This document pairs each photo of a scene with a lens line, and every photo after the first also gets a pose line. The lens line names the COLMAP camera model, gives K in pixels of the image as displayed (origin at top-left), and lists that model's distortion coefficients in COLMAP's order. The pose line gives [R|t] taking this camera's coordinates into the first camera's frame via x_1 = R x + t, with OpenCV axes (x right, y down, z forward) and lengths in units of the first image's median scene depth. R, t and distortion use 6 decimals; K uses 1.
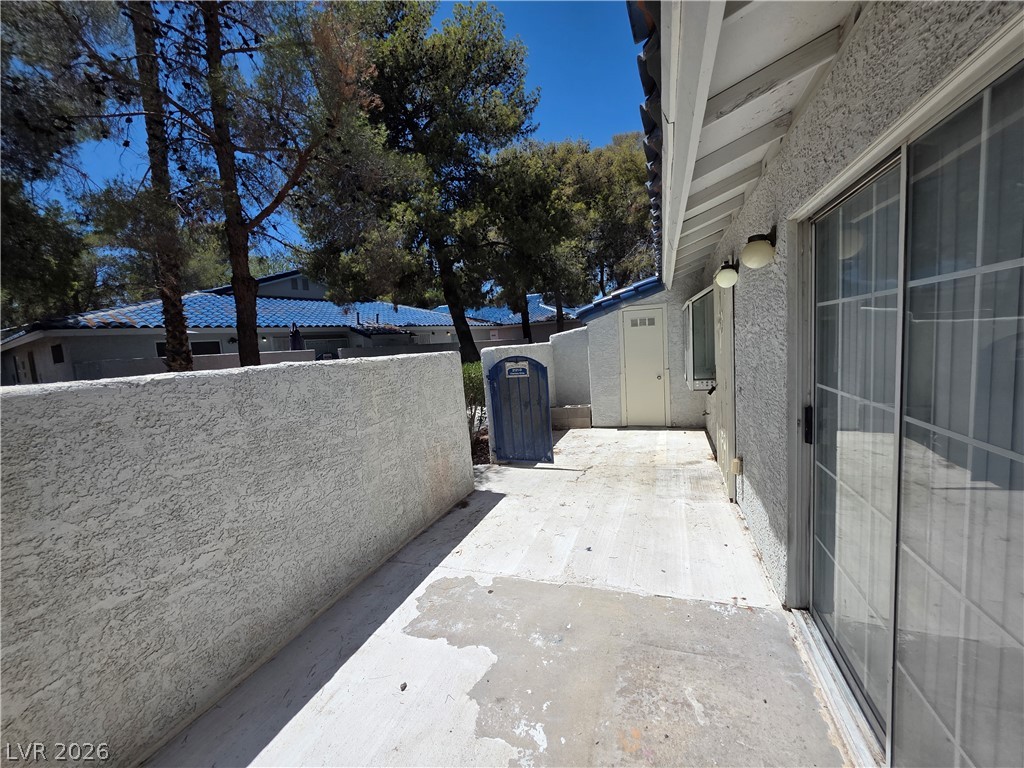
lens RADIAL K [[410.2, 0, 517.9], [0, 410.2, 381.5], [0, 0, 1]] dist [0.002858, -0.000351]
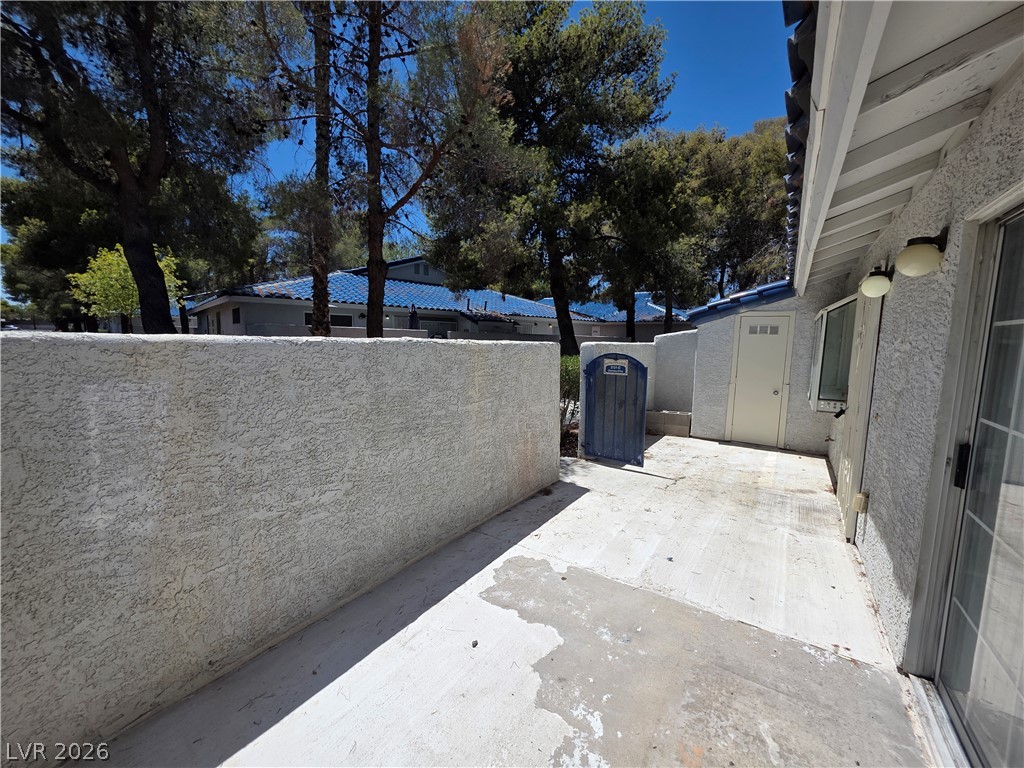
lens RADIAL K [[410.2, 0, 517.9], [0, 410.2, 381.5], [0, 0, 1]] dist [0.002858, -0.000351]
pose [[0.966710, 0.114014, -0.229071, 0.000539], [-0.110578, 0.993478, 0.027824, 0.005748], [0.230749, -0.001567, 0.973012, -0.014785]]
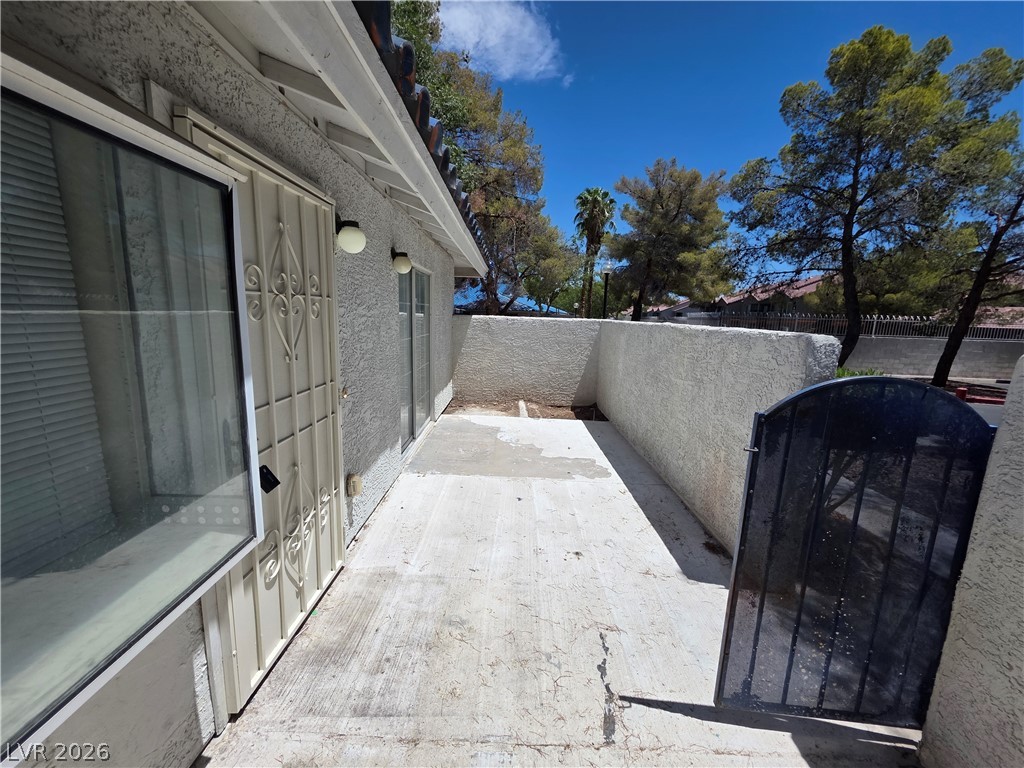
lens RADIAL K [[410.2, 0, 517.9], [0, 410.2, 381.5], [0, 0, 1]] dist [0.002858, -0.000351]
pose [[-0.938074, 0.090223, -0.334480, 0.428628], [-0.004607, 0.962157, 0.272455, -0.182720], [0.346404, 0.257124, -0.902159, 1.569959]]
